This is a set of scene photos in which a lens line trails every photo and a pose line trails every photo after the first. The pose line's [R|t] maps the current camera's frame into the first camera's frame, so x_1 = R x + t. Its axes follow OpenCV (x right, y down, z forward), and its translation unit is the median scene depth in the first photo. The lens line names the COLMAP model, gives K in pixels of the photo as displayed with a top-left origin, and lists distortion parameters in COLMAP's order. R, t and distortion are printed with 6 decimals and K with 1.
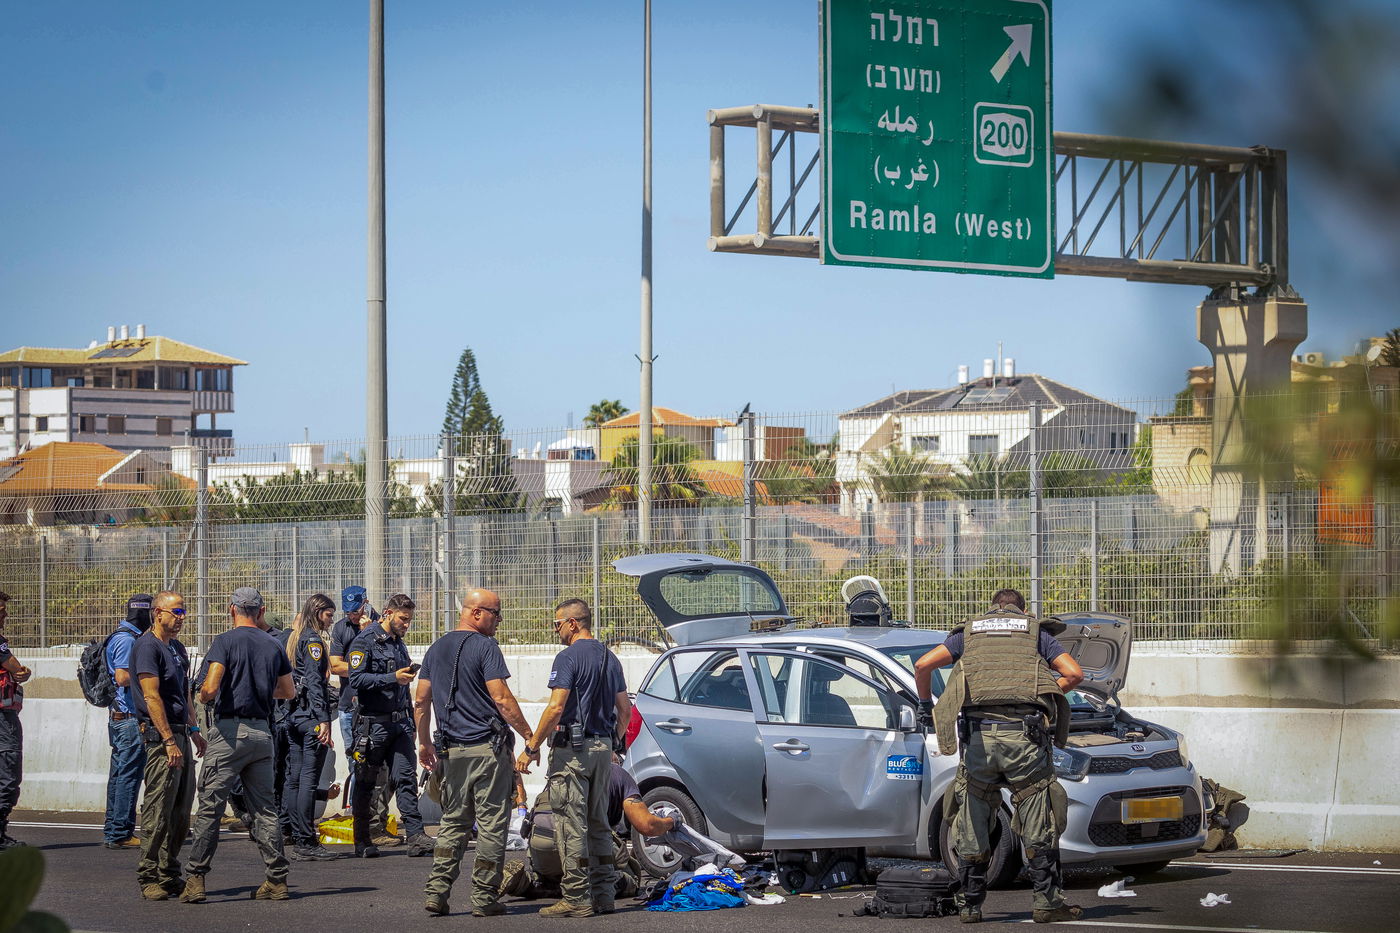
lens RADIAL K [[5133.5, 0, 609.5], [0, 5133.5, 463.8], [0, 0, 1]] dist [-0.082469, 0.001402]
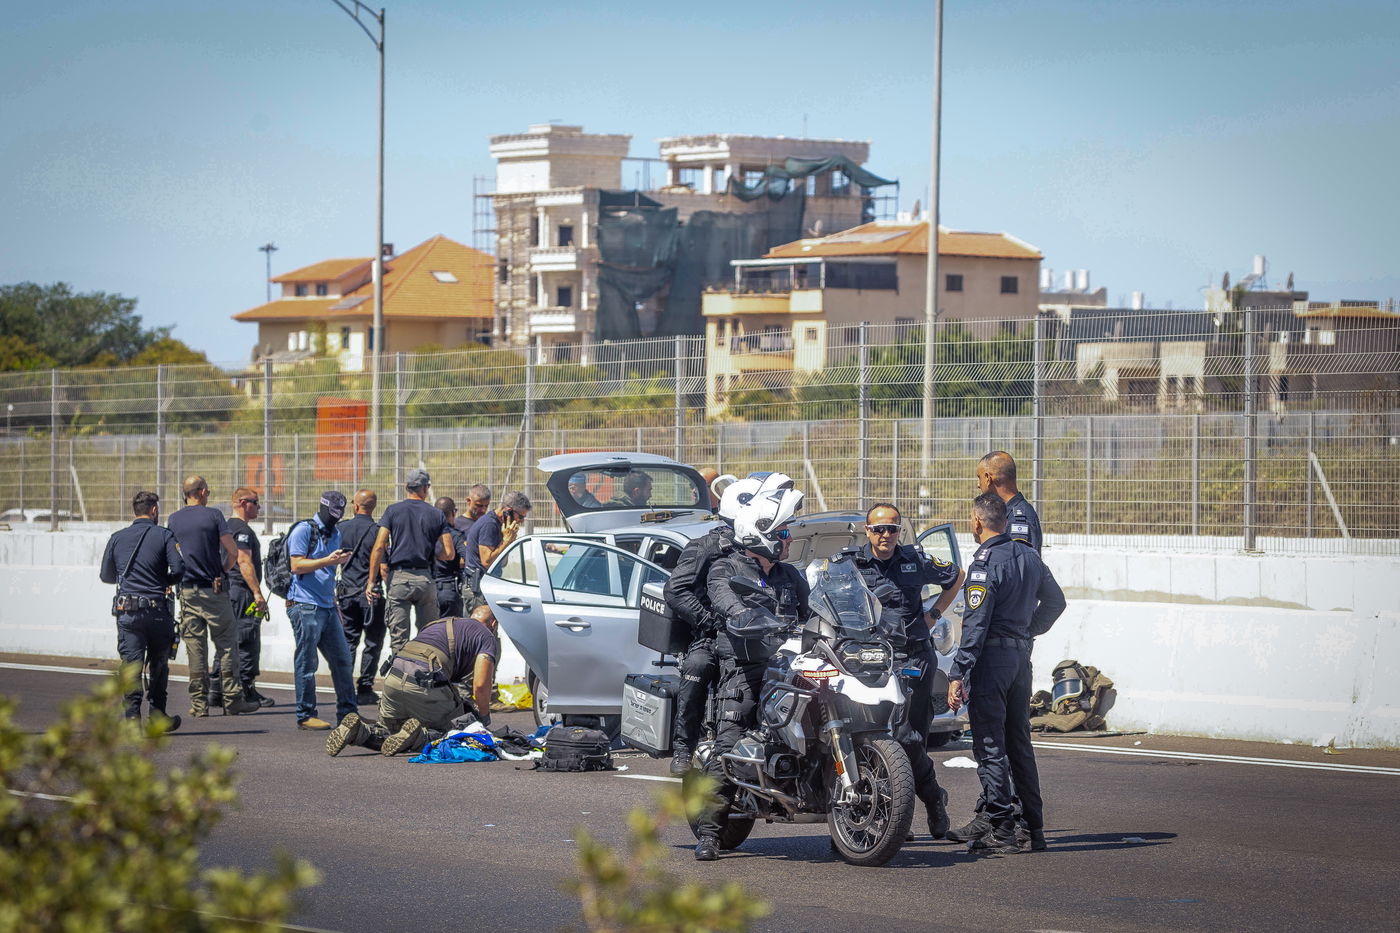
lens RADIAL K [[6090.3, 0, 700.0], [0, 6090.3, 466.5], [0, 0, 1]] dist [0.023771, -7.333341]
pose [[0.950435, 0.013913, -0.310613, 0.453275], [-0.006300, 0.999655, 0.025500, -0.013714], [0.310861, -0.022279, 0.950194, -0.259670]]
